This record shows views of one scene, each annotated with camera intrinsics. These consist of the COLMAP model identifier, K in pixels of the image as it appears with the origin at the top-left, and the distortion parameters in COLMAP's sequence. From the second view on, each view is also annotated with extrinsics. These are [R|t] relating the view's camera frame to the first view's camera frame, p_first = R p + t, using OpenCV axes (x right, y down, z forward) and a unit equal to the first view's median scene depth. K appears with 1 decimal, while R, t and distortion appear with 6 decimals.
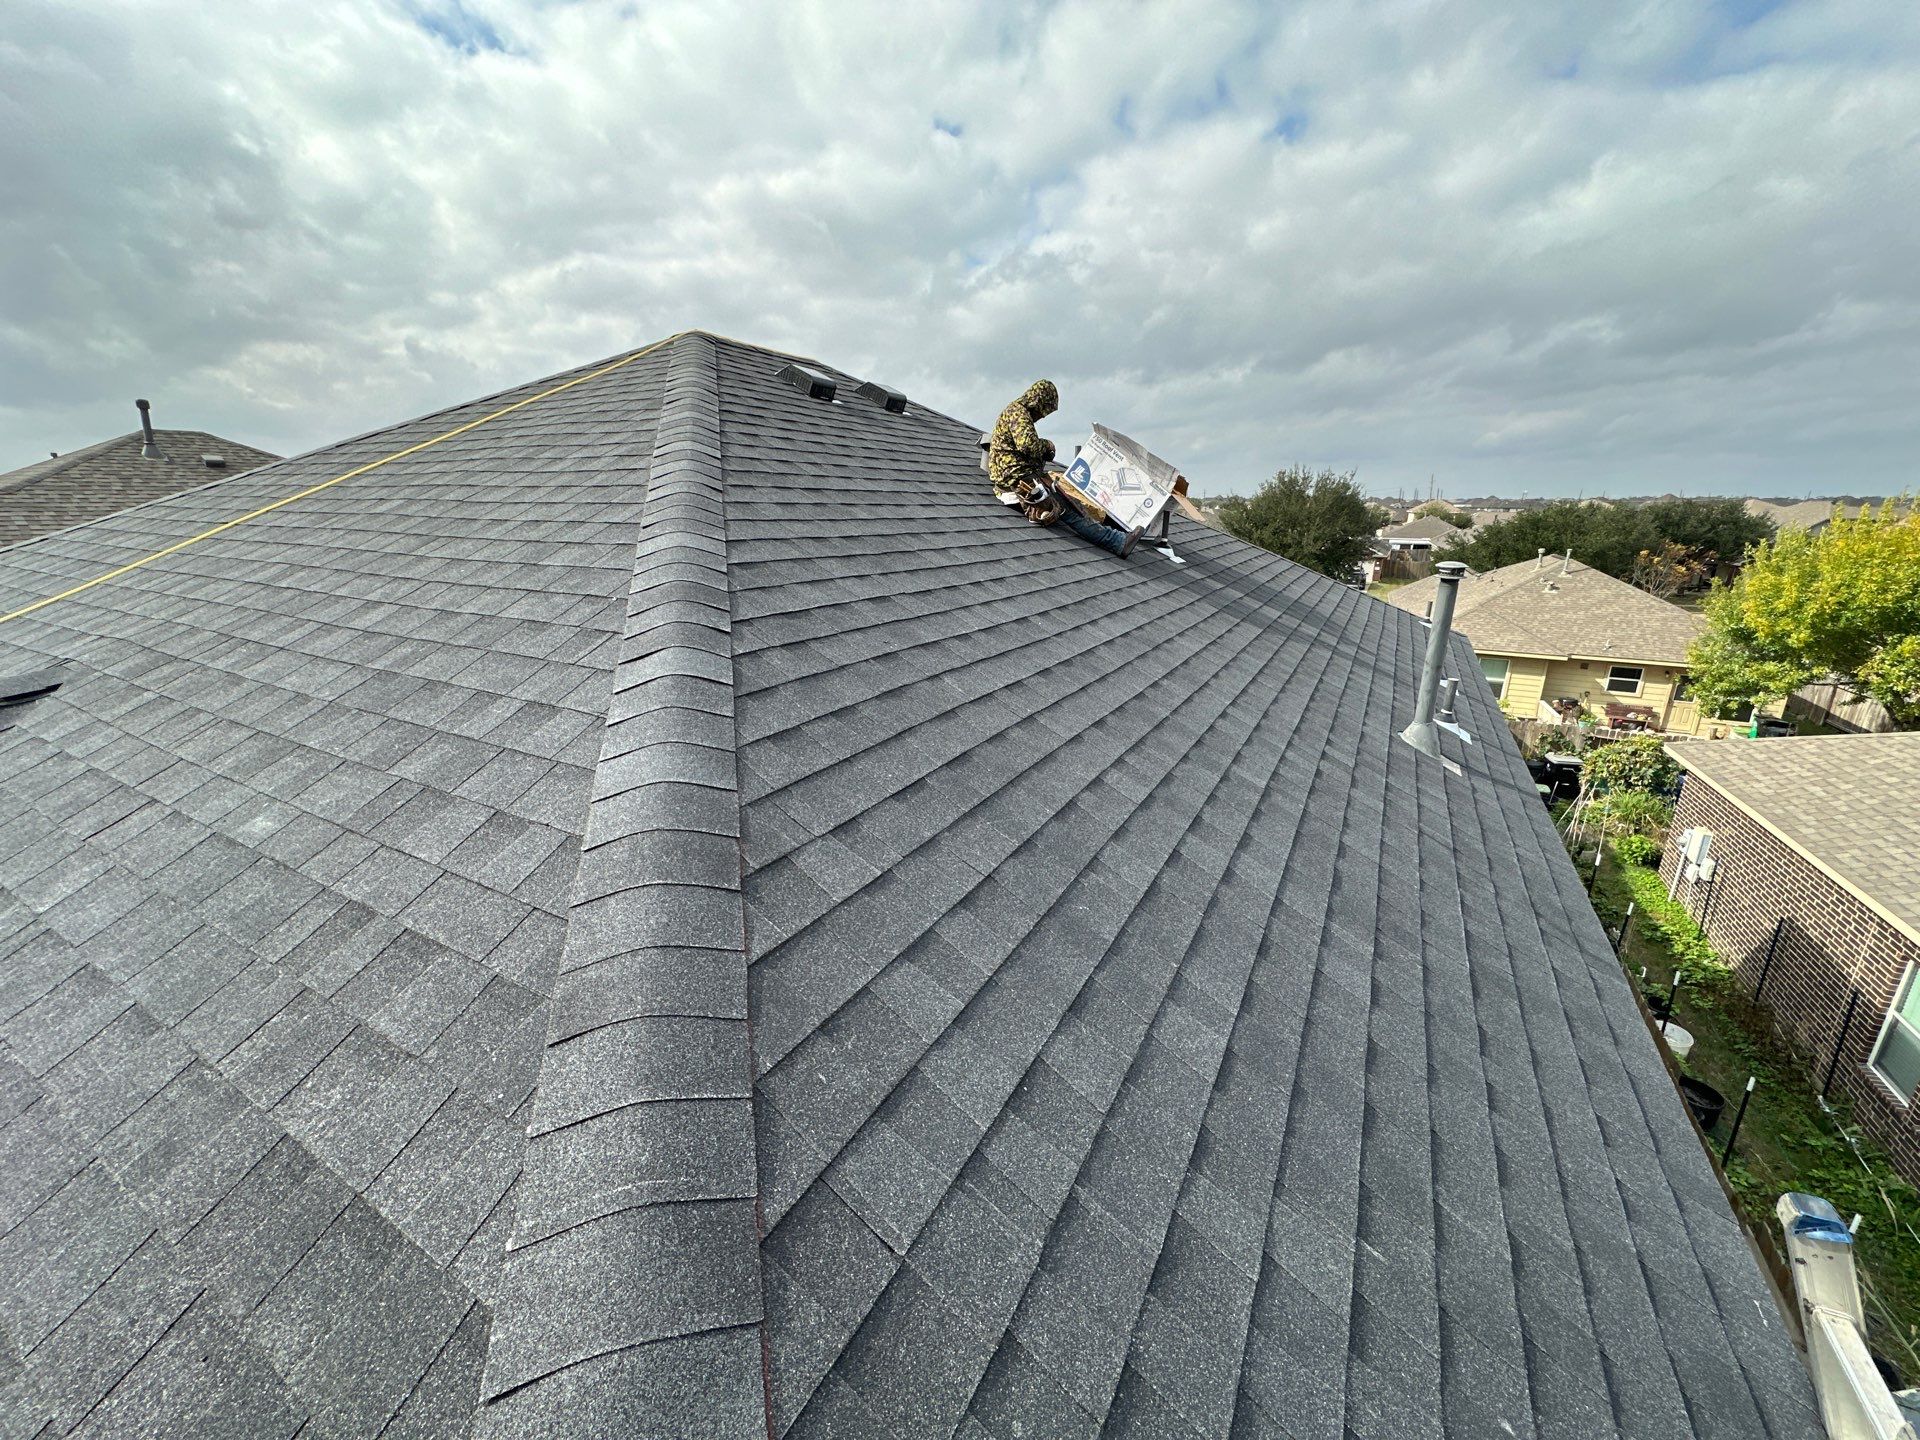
lens RADIAL K [[754.9, 0, 960.0], [0, 754.9, 720.0], [0, 0, 1]] dist [0.009168, -0.000471]
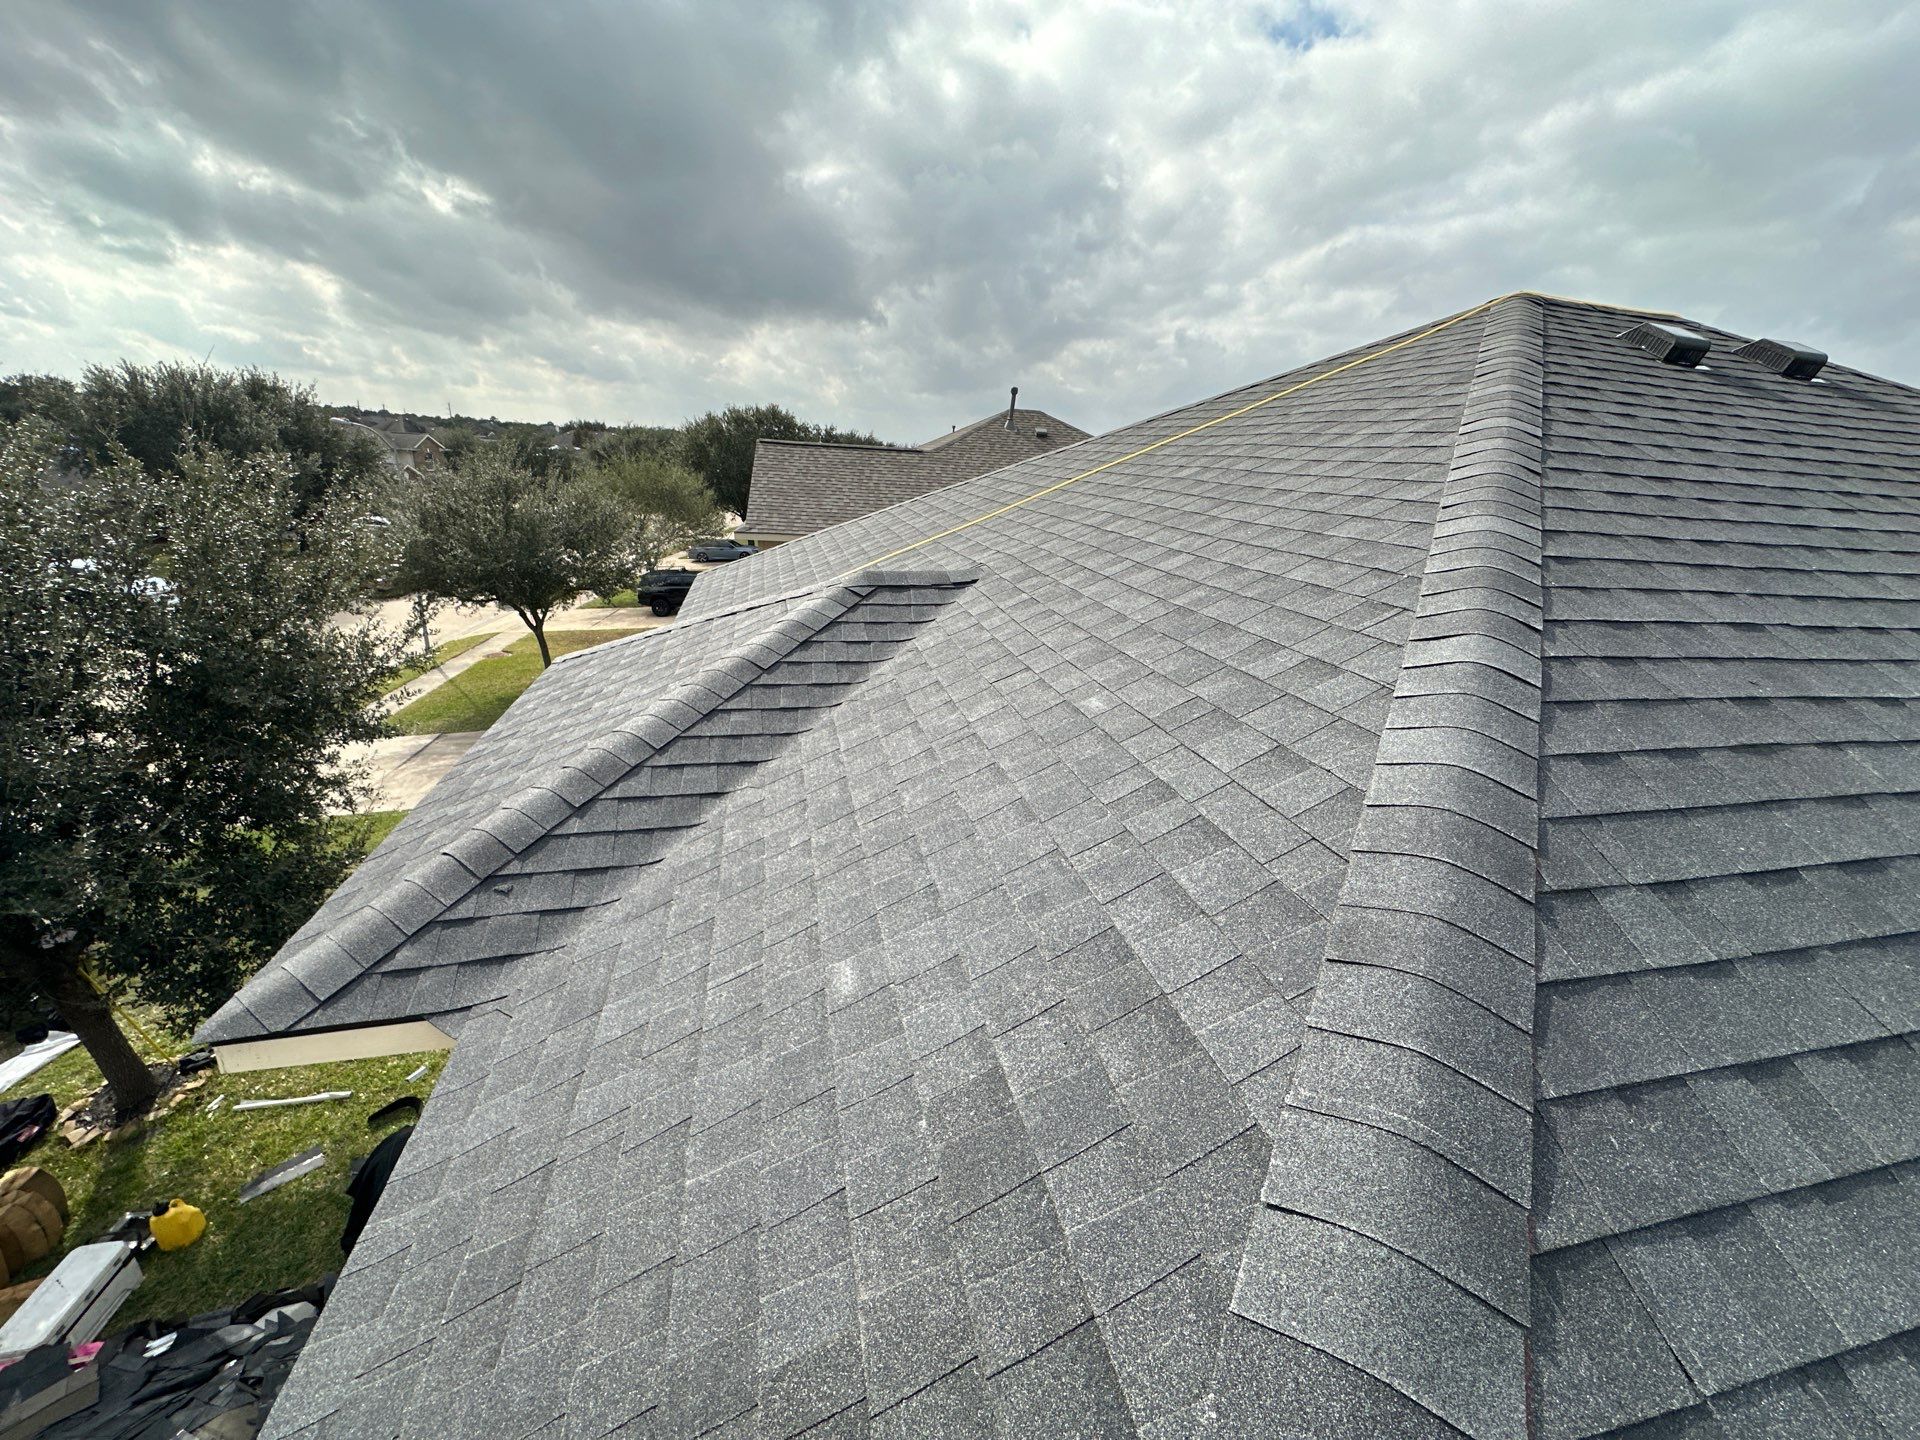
lens RADIAL K [[764.2, 0, 960.0], [0, 764.2, 720.0], [0, 0, 1]] dist [-0.000143, 0.000111]
pose [[0.690037, 0.271200, -0.671044, -0.125720], [-0.256645, 0.958583, 0.123499, 0.044823], [0.676744, 0.087001, 0.731060, -0.107717]]
